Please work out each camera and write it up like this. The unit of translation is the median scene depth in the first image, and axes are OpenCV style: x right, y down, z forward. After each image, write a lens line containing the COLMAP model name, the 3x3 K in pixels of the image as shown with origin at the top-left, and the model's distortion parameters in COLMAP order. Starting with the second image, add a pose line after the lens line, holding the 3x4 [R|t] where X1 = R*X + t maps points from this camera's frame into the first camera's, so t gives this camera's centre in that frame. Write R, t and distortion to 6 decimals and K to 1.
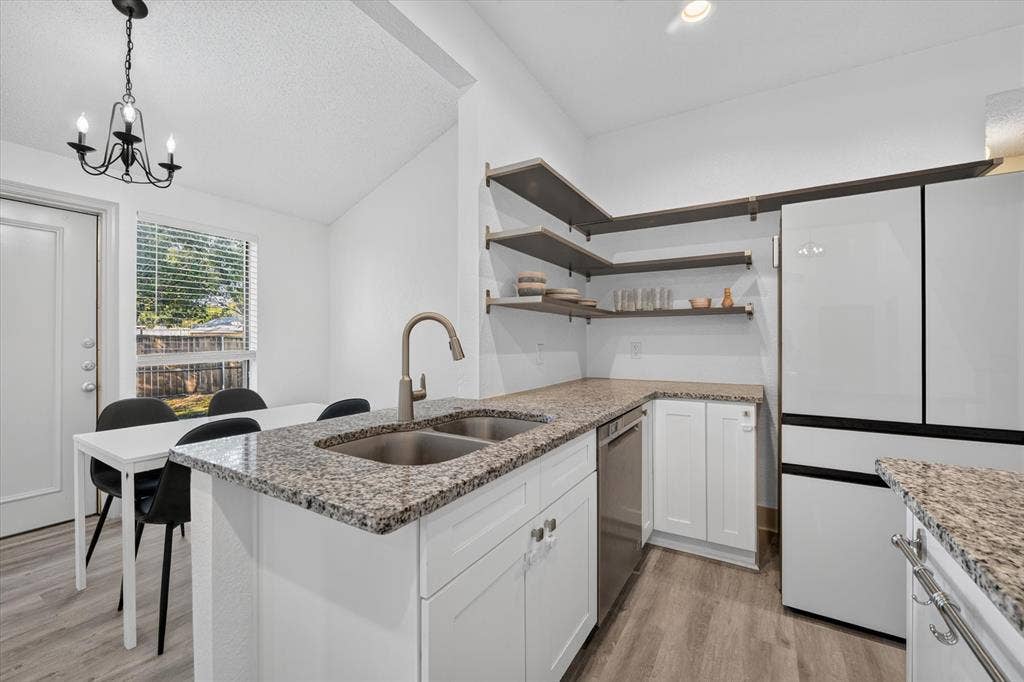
lens RADIAL K [[409.5, 0, 515.5], [0, 409.5, 339.5], [0, 0, 1]] dist [-0.011195, -0.000165]
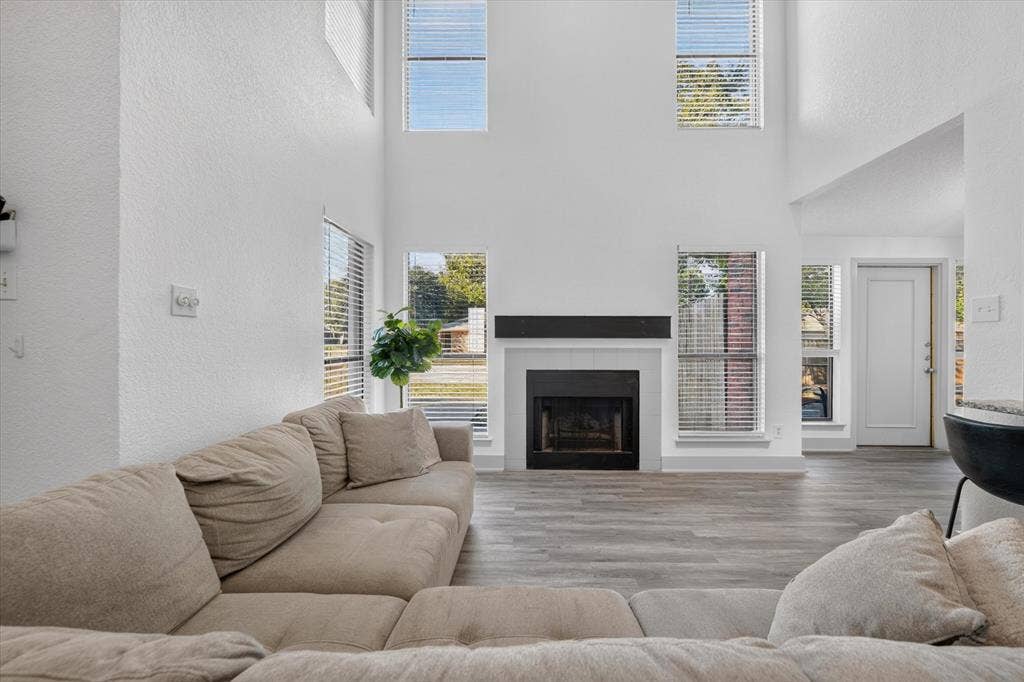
lens RADIAL K [[409.5, 0, 518.4], [0, 409.5, 342.4], [0, 0, 1]] dist [-0.011195, -0.000165]
pose [[0.502425, 0.013330, -0.864518, -0.560021], [-0.002941, 0.999902, 0.013708, -0.017305], [0.864616, -0.004345, 0.502415, -1.670487]]
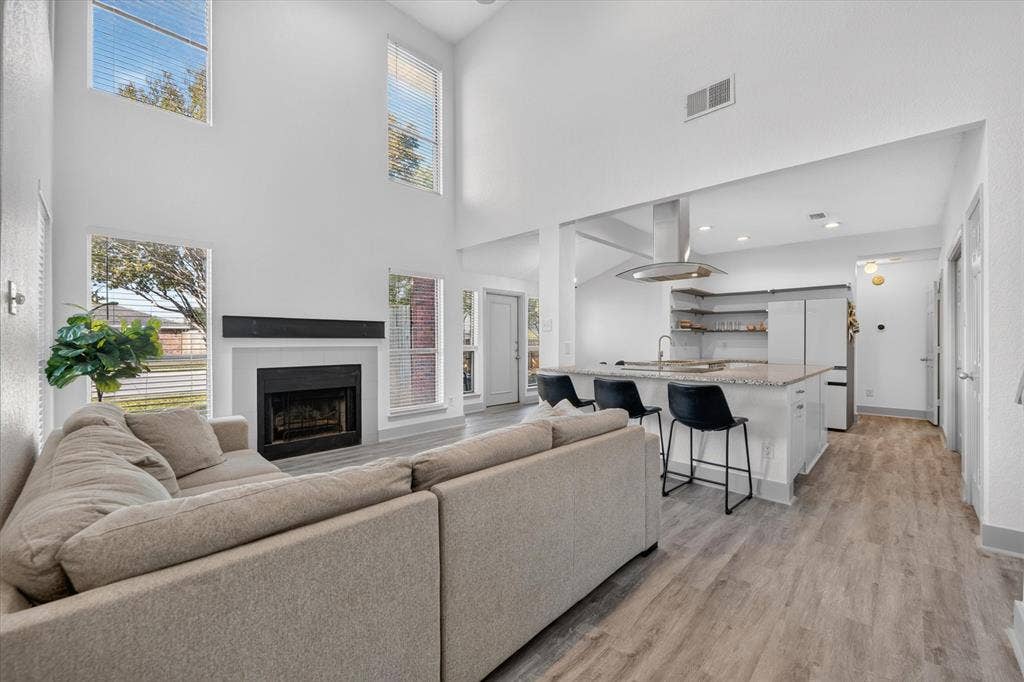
lens RADIAL K [[409.5, 0, 506.9], [0, 409.5, 343.9], [0, 0, 1]] dist [-0.011195, -0.000165]
pose [[0.971848, 0.008278, -0.235464, -0.541004], [-0.005447, 0.999905, 0.012672, -0.015230], [0.235547, -0.011033, 0.971800, -2.314854]]
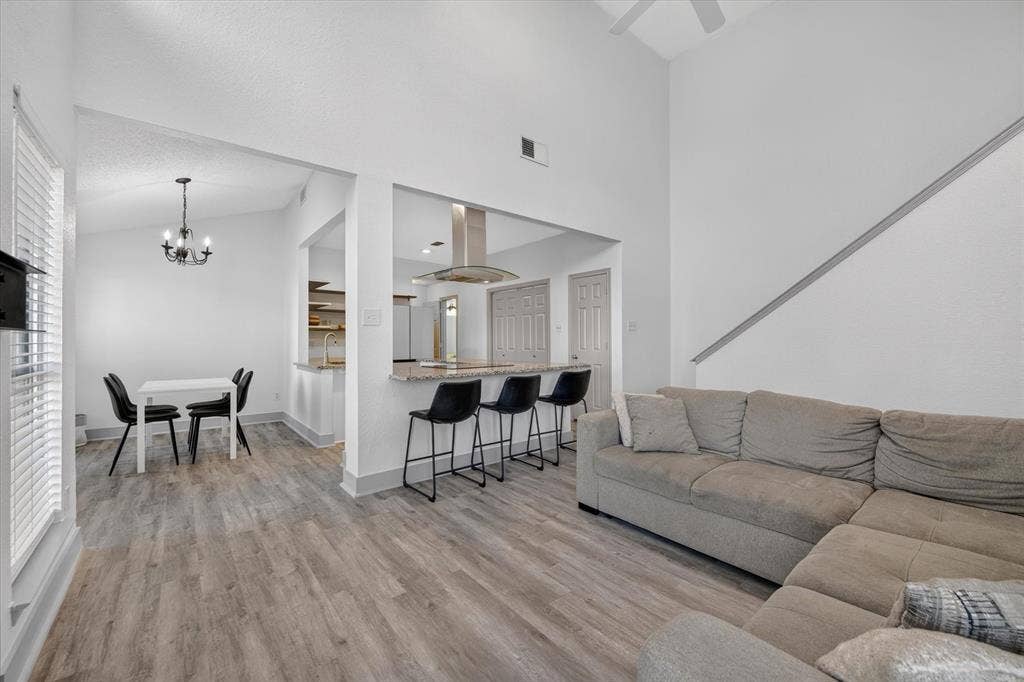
lens RADIAL K [[413.8, 0, 514.0], [0, 413.8, 335.7], [0, 0, 1]] dist [-0.004185, -0.000049]
pose [[0.329947, 0.013298, 0.943906, -2.114266], [-0.002878, 0.999910, -0.013081, -0.000762], [-0.943995, 0.001600, 0.329955, -1.165405]]
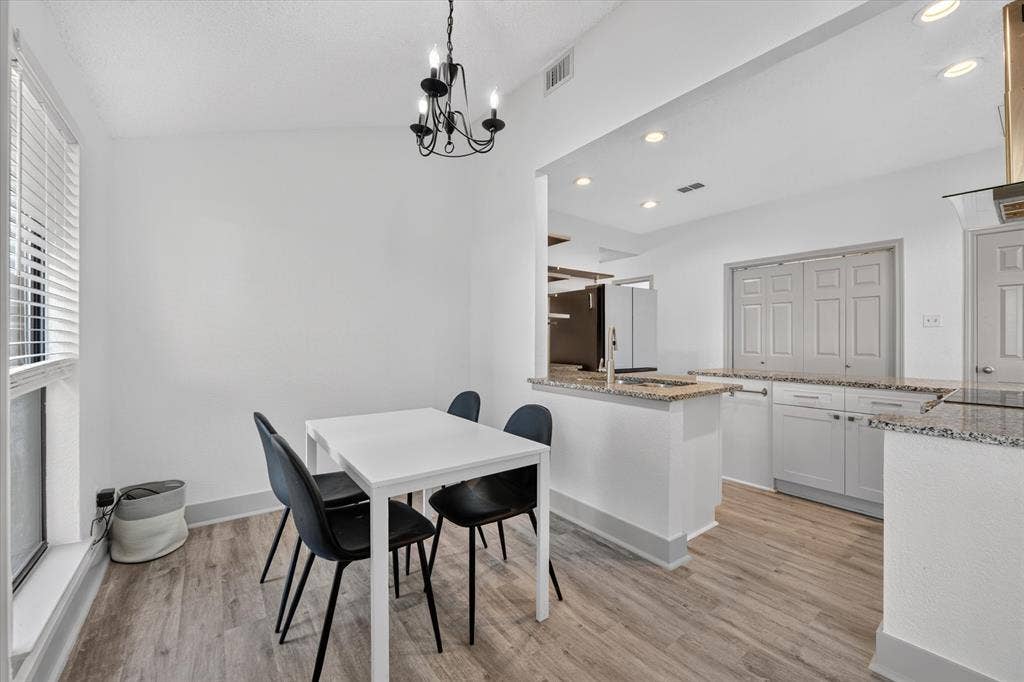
lens RADIAL K [[409.5, 0, 516.0], [0, 409.5, 338.2], [0, 0, 1]] dist [-0.011195, -0.000165]
pose [[0.362609, 0.005902, 0.931923, -1.485505], [-0.008787, 0.999957, -0.002914, -0.000313], [-0.931900, -0.007132, 0.362646, 0.488341]]
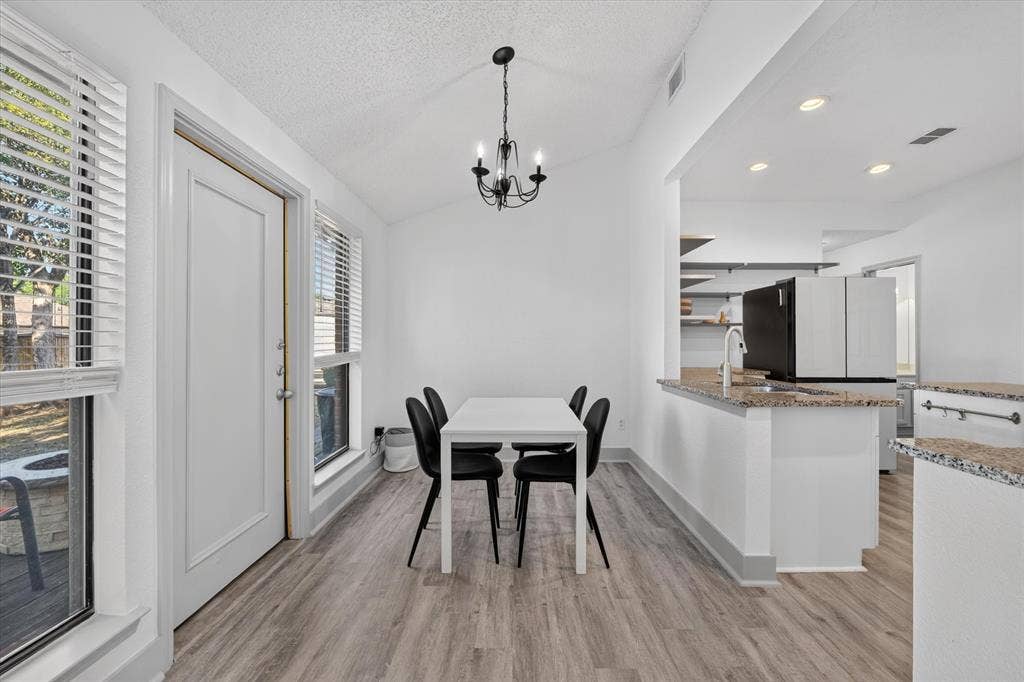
lens RADIAL K [[409.5, 0, 519.4], [0, 409.5, 337.9], [0, 0, 1]] dist [-0.011195, -0.000165]
pose [[0.849353, 0.008363, 0.527759, -1.353850], [-0.006640, 0.999965, -0.005160, -0.002890], [-0.527784, 0.000878, 0.849378, -0.026183]]
